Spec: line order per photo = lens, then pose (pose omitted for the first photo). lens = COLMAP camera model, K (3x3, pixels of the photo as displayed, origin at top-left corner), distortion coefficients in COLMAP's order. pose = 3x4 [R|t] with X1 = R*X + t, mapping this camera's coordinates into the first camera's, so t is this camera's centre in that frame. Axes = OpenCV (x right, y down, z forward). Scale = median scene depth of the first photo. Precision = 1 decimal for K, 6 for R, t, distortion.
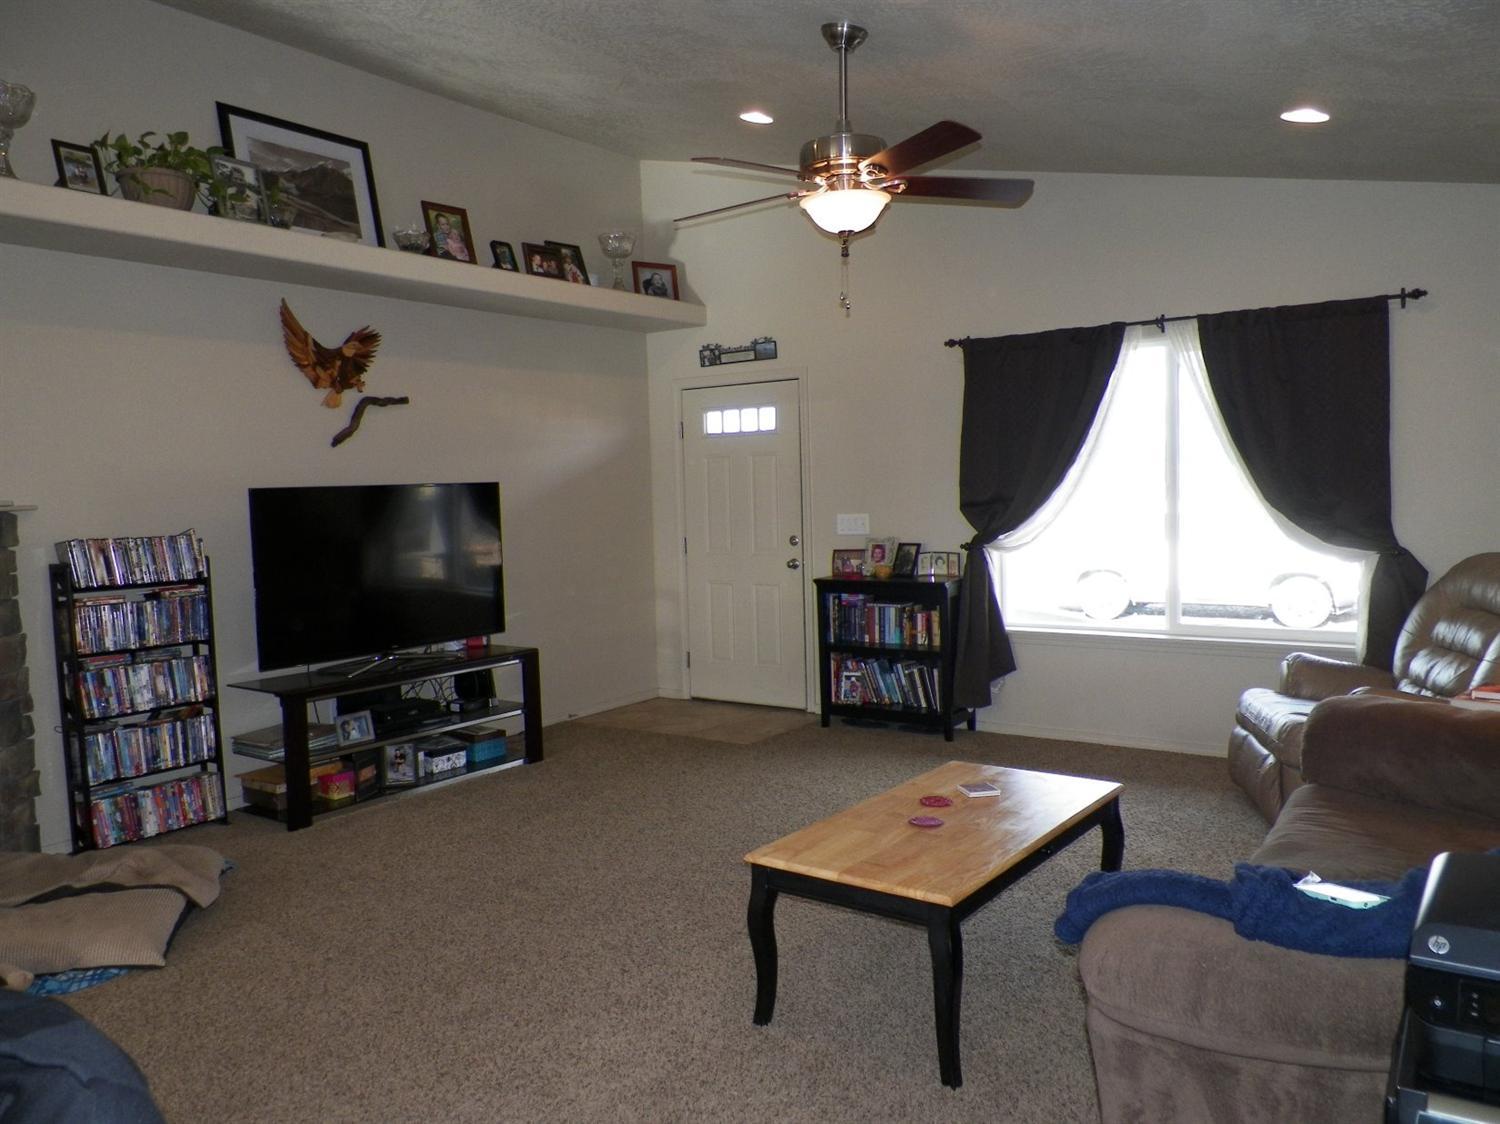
lens RADIAL K [[1149.3, 0, 743.4], [0, 1149.3, 562.3], [0, 0, 1]] dist [0.033782, -0.000538]
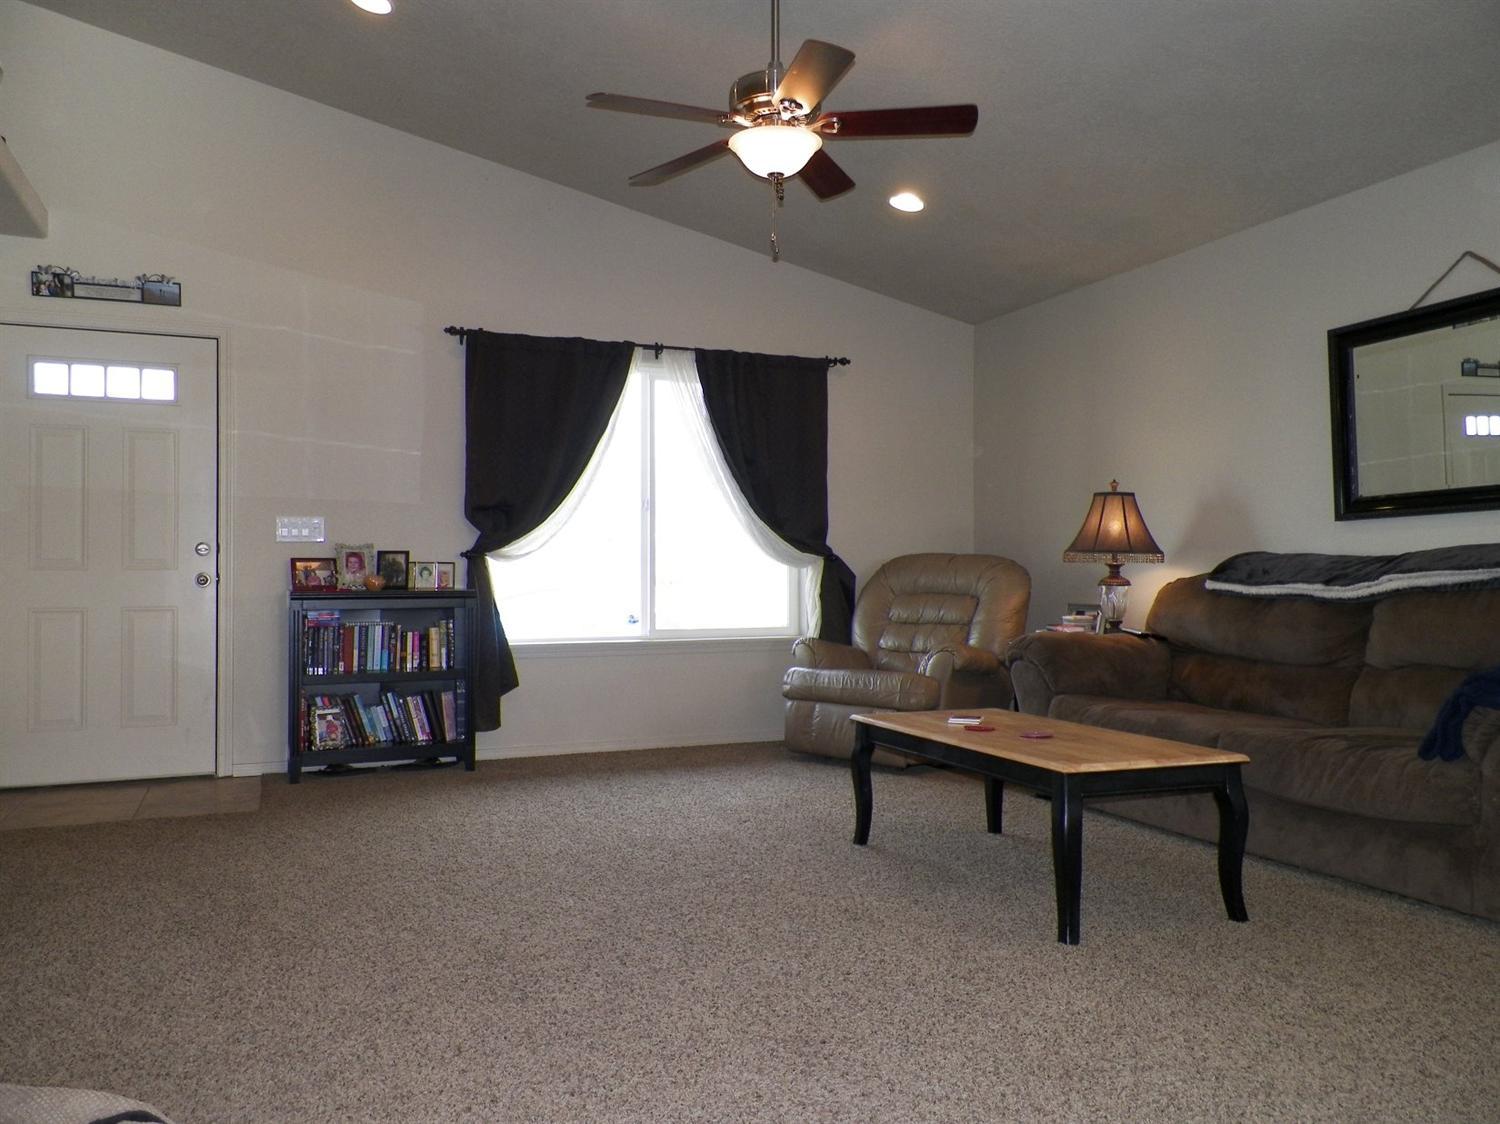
lens RADIAL K [[1137.7, 0, 779.7], [0, 1137.7, 556.5], [0, 0, 1]] dist [0.035285, -0.000840]
pose [[0.540995, 0.033015, 0.840378, -0.419224], [0.040346, 0.997060, -0.065143, 0.054819], [-0.840058, 0.069148, 0.538072, 0.300977]]
